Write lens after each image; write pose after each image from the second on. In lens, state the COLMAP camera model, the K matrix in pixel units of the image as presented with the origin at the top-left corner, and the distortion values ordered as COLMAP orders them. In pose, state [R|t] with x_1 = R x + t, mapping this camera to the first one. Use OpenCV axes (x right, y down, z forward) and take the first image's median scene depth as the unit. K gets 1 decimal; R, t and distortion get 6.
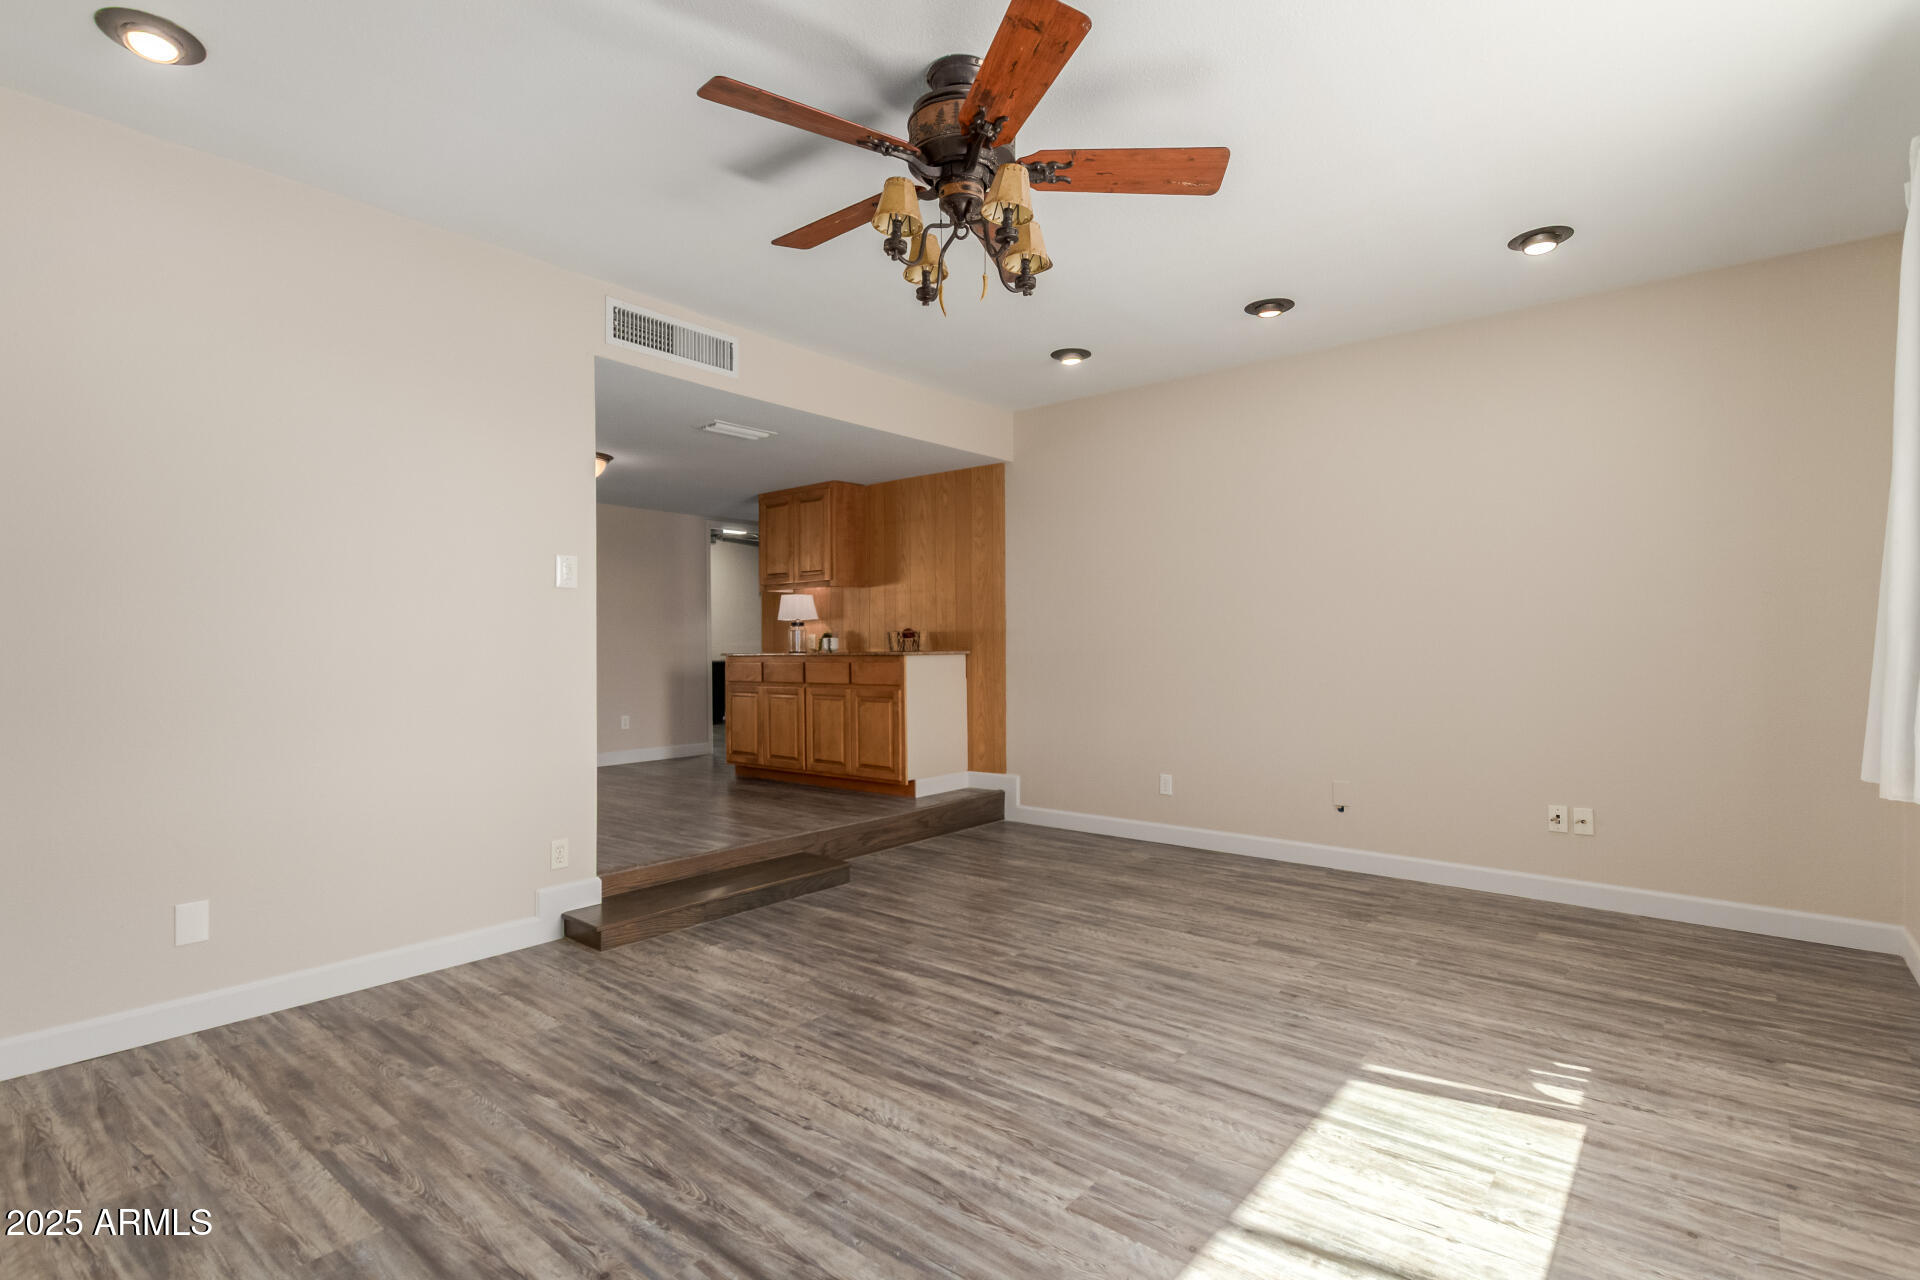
lens RADIAL K [[893.4, 0, 952.6], [0, 893.4, 641.3], [0, 0, 1]] dist [0.005591, -0.001156]
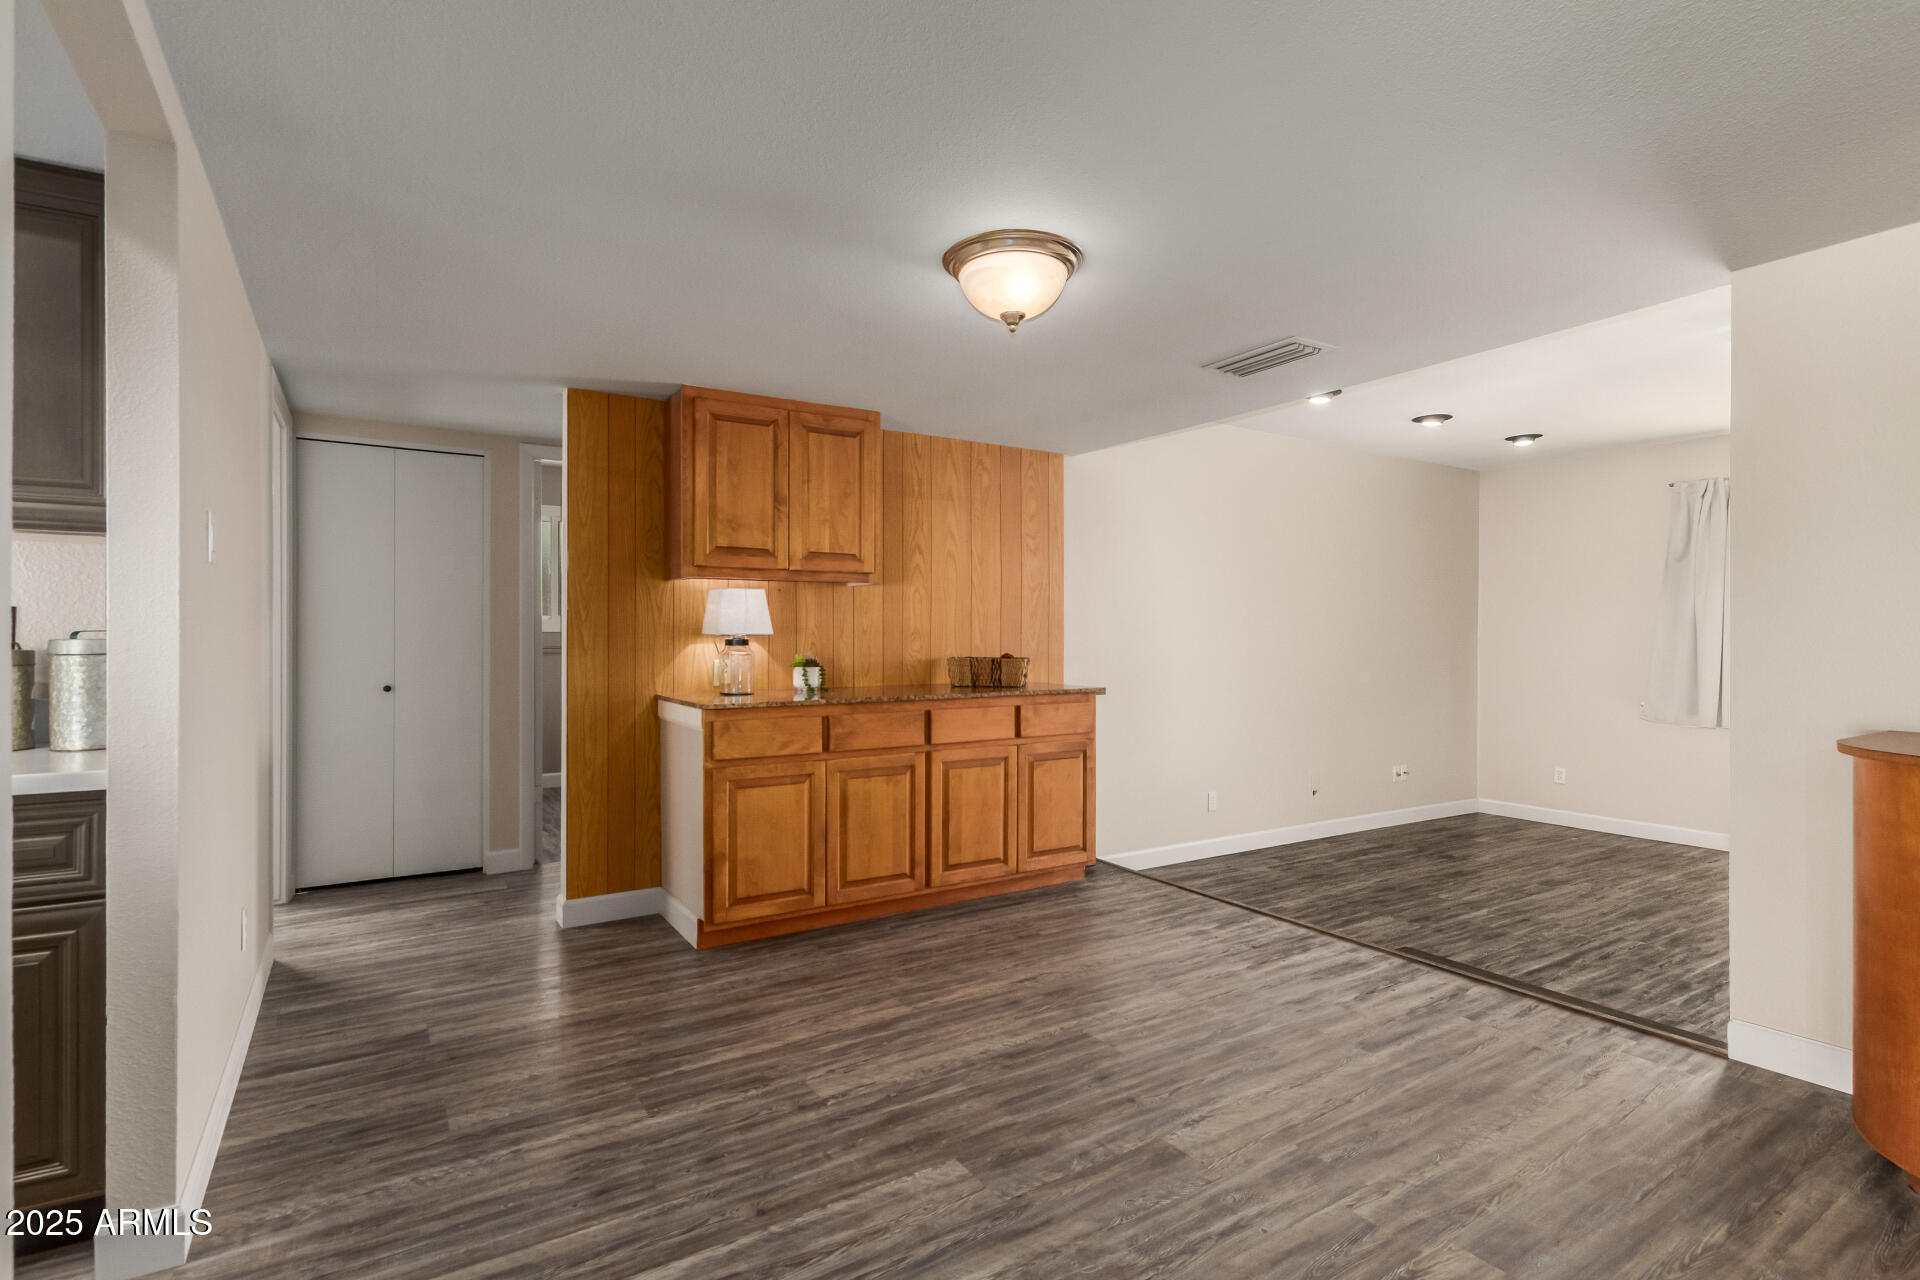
lens RADIAL K [[893.4, 0, 957.8], [0, 893.4, 642.4], [0, 0, 1]] dist [0.005591, -0.001156]
pose [[0.341443, 0.004670, 0.939891, -0.702274], [-0.003699, 0.999987, -0.003625, -0.019838], [-0.939895, -0.002239, 0.341456, 0.750376]]
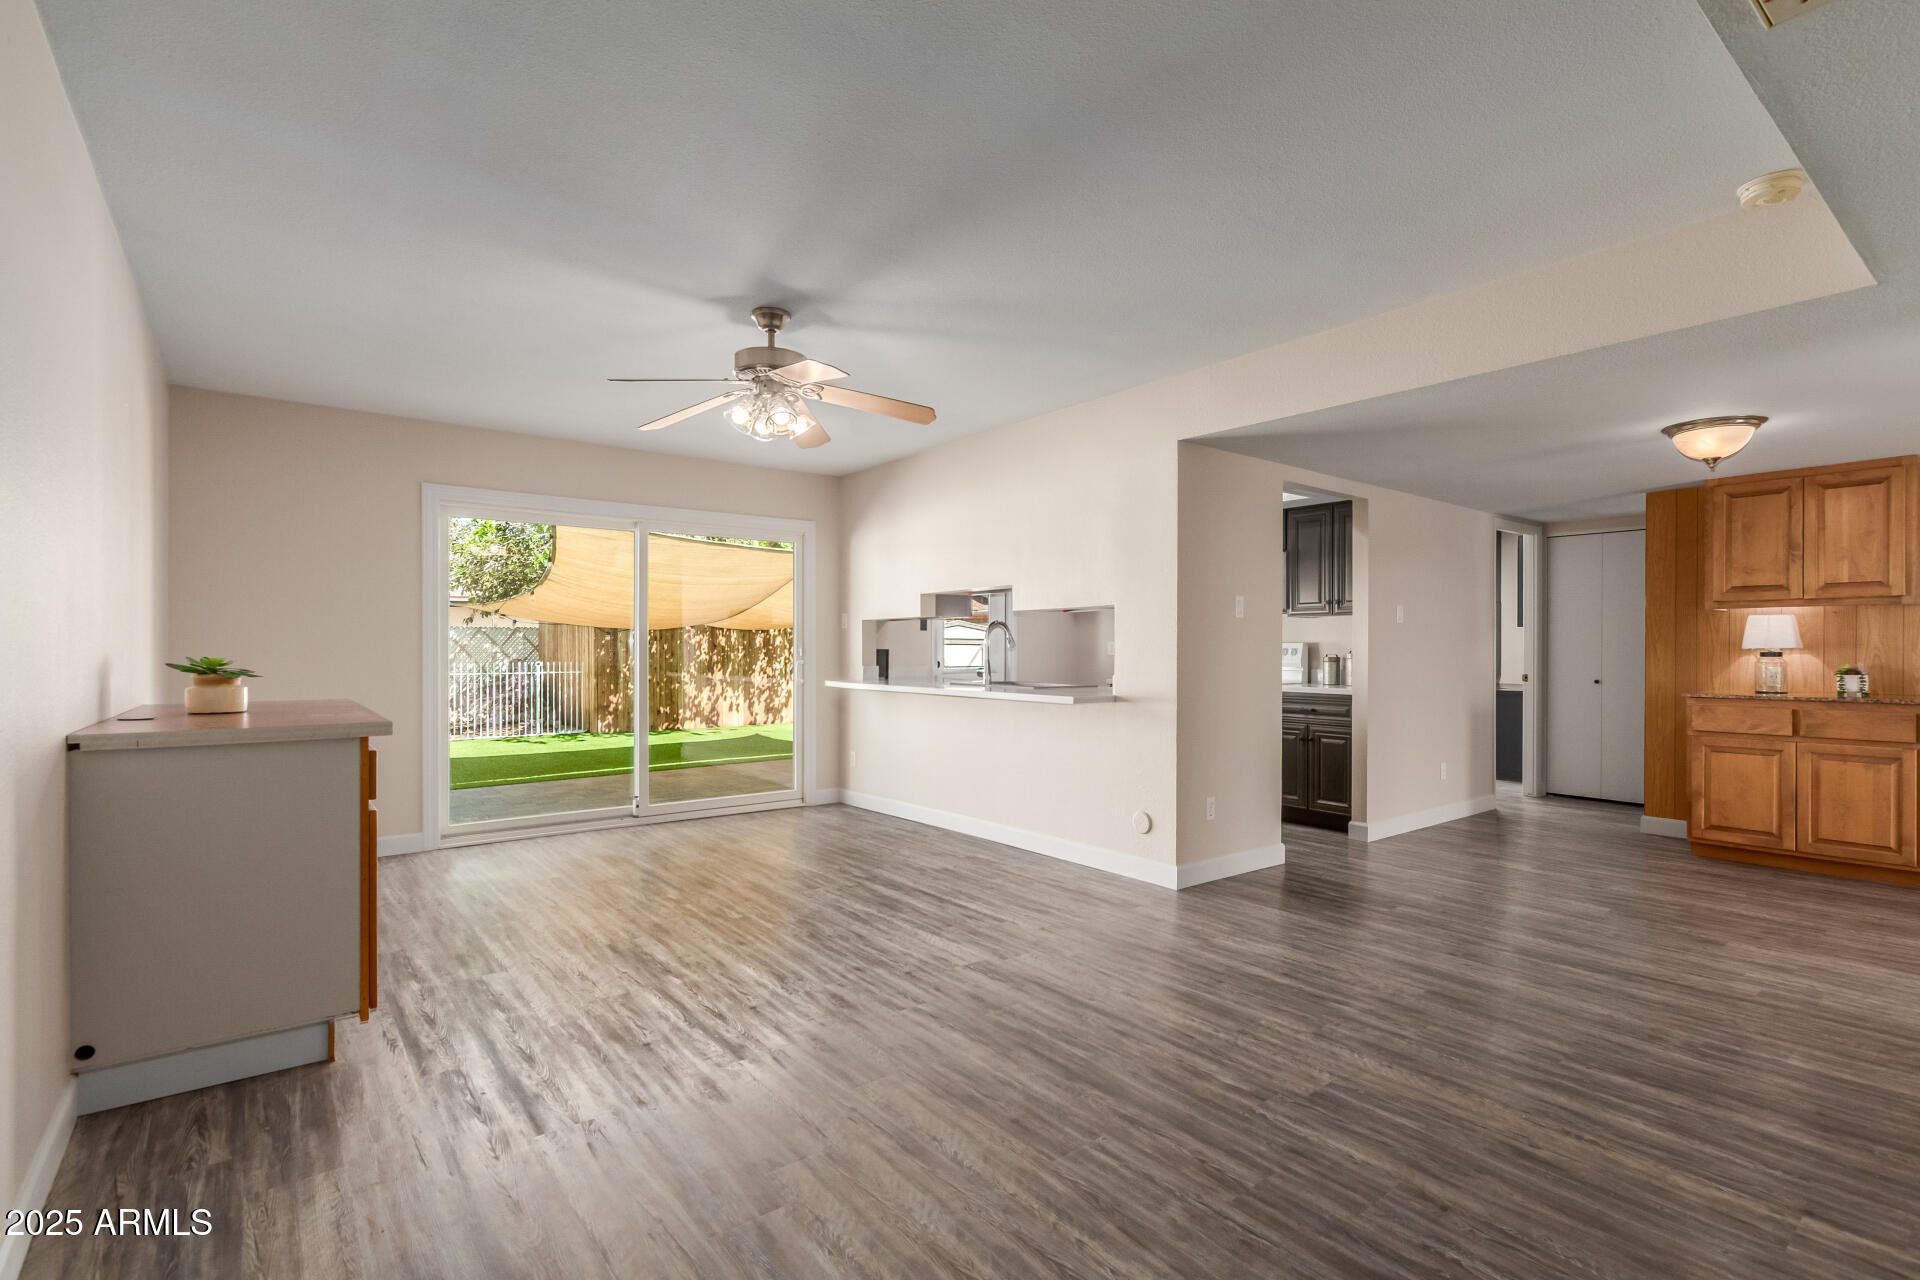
lens RADIAL K [[893.4, 0, 955.5], [0, 893.4, 648.5], [0, 0, 1]] dist [0.005591, -0.001156]
pose [[0.969276, 0.010892, -0.245735, -0.703363], [-0.010624, 0.999941, 0.002416, -0.020697], [0.245747, 0.000269, 0.969334, 0.129167]]
